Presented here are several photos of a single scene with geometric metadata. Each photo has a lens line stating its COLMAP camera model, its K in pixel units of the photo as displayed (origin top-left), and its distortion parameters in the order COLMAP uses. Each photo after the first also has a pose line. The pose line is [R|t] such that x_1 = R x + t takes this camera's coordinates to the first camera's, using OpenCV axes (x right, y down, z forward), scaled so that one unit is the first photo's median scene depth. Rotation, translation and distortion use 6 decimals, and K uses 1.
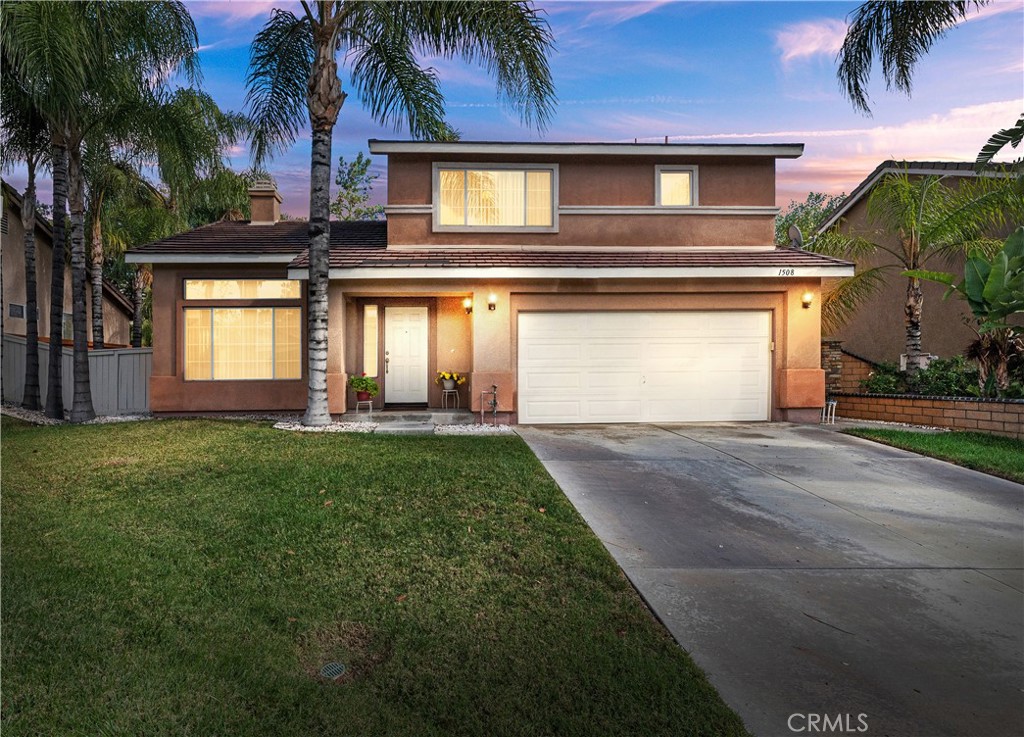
lens RADIAL K [[511.5, 0, 515.5], [0, 511.5, 375.7], [0, 0, 1]] dist [-0.007667, 0.000068]
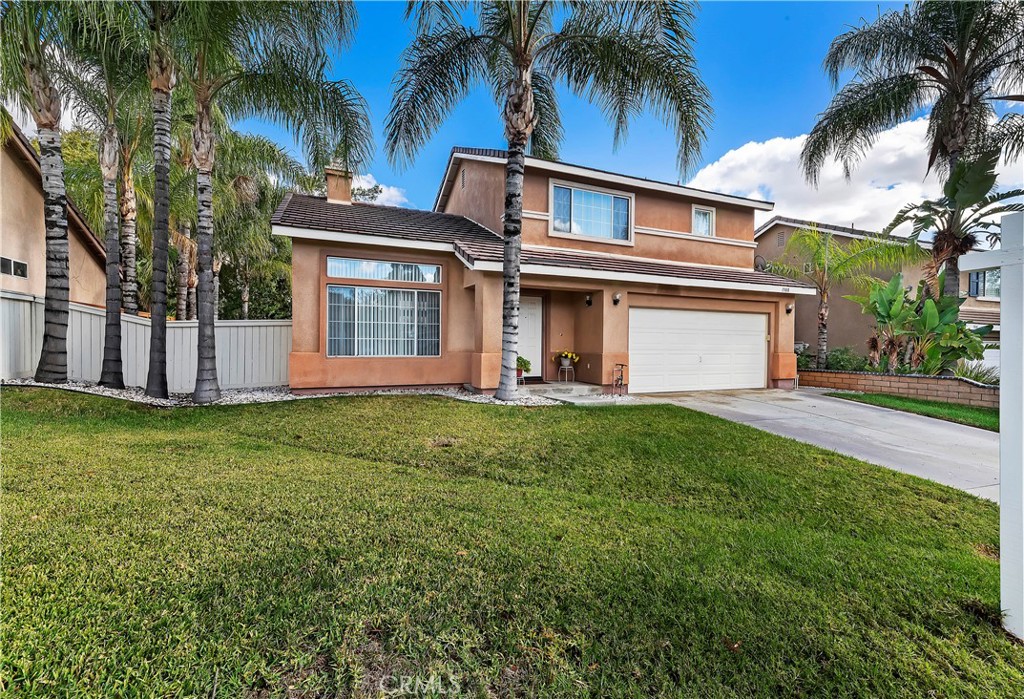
lens RADIAL K [[429.2, 0, 508.5], [0, 429.2, 344.8], [0, 0, 1]] dist [0.005038, 0.000172]
pose [[0.936327, 0.017756, 0.350680, -0.642520], [-0.020286, 0.999788, 0.003540, -0.026062], [-0.350543, -0.010429, 0.936489, 0.083899]]
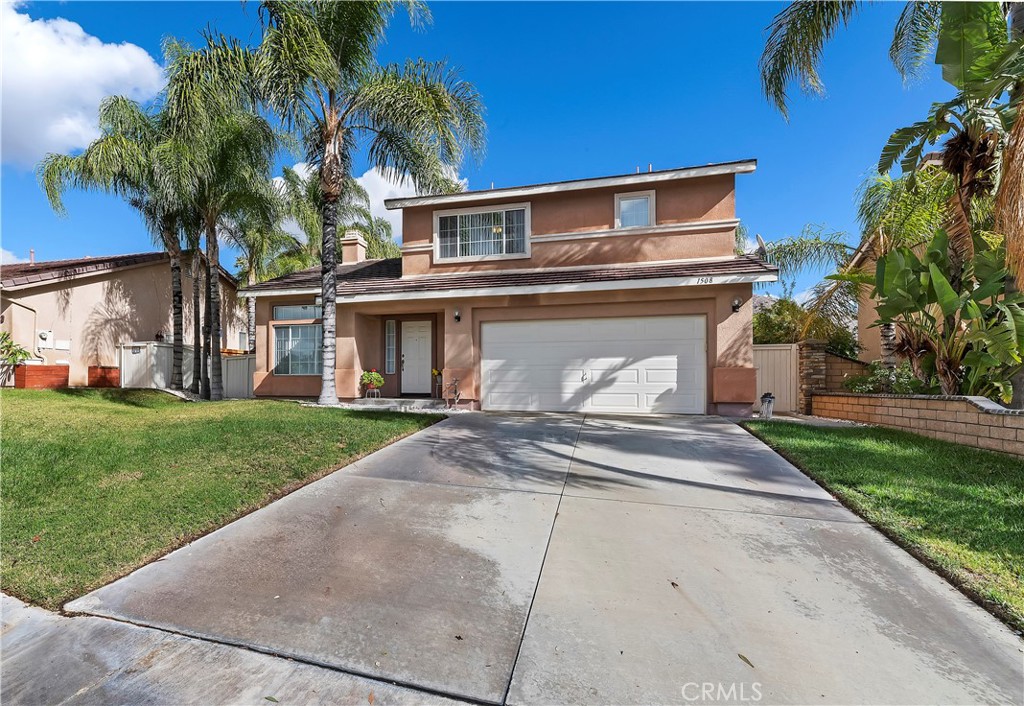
lens RADIAL K [[458.5, 0, 505.2], [0, 458.5, 380.9], [0, 0, 1]] dist [0.002992, 0.000411]
pose [[0.958807, 0.008759, -0.283922, 0.386329], [-0.010162, 0.999942, -0.003468, 0.025305], [0.283876, 0.006210, 0.958841, -0.088329]]
